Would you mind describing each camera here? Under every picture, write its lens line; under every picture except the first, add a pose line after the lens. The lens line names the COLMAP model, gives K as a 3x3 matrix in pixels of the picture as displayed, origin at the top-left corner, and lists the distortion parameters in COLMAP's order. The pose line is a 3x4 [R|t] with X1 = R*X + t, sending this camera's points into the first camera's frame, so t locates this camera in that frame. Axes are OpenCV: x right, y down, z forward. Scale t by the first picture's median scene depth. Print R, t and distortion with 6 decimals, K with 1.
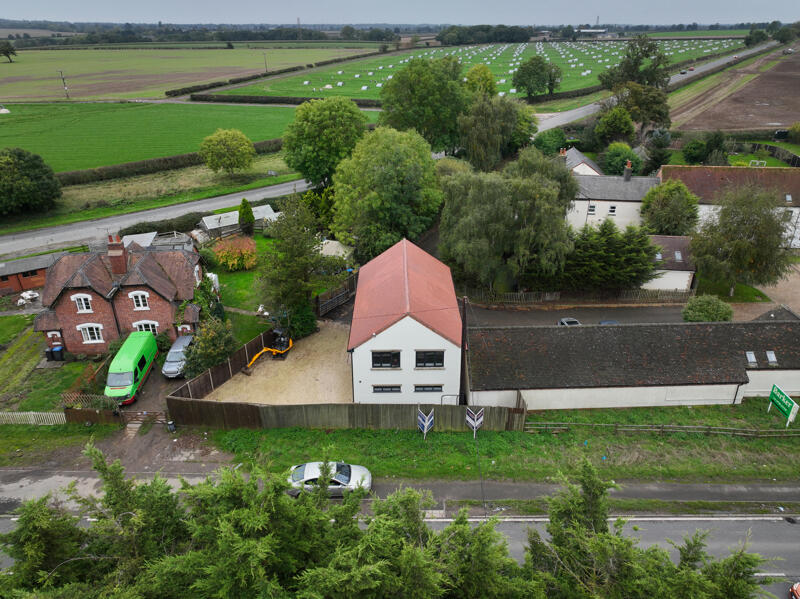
lens RADIAL K [[568.0, 0, 400.0], [0, 568.0, 299.5], [0, 0, 1]] dist [-0.004461, -0.002227]
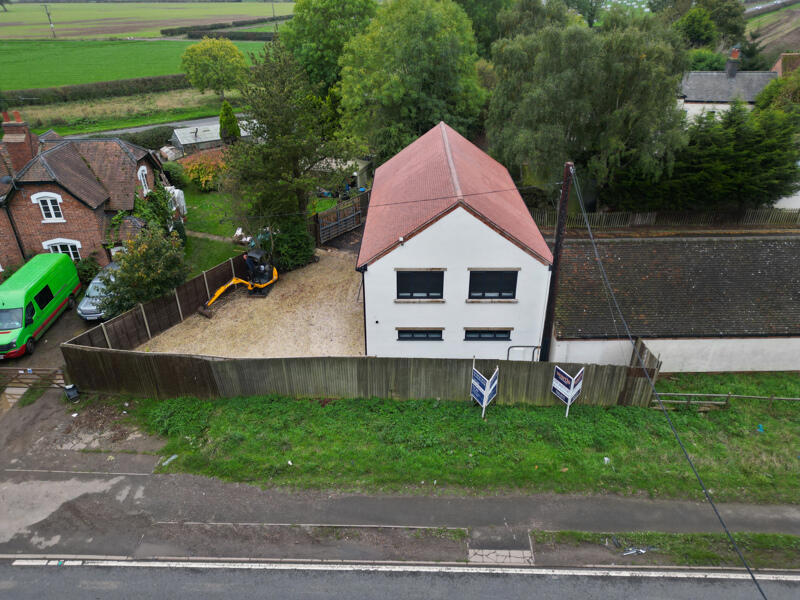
lens RADIAL K [[548.8, 0, 400.0], [0, 548.8, 300.0], [0, 0, 1]] dist [0.078214, -0.082590]
pose [[0.999723, 0.008455, -0.021983, -0.029974], [-0.007451, 0.998942, 0.045373, 0.087314], [0.022343, -0.045196, 0.998728, 0.381751]]
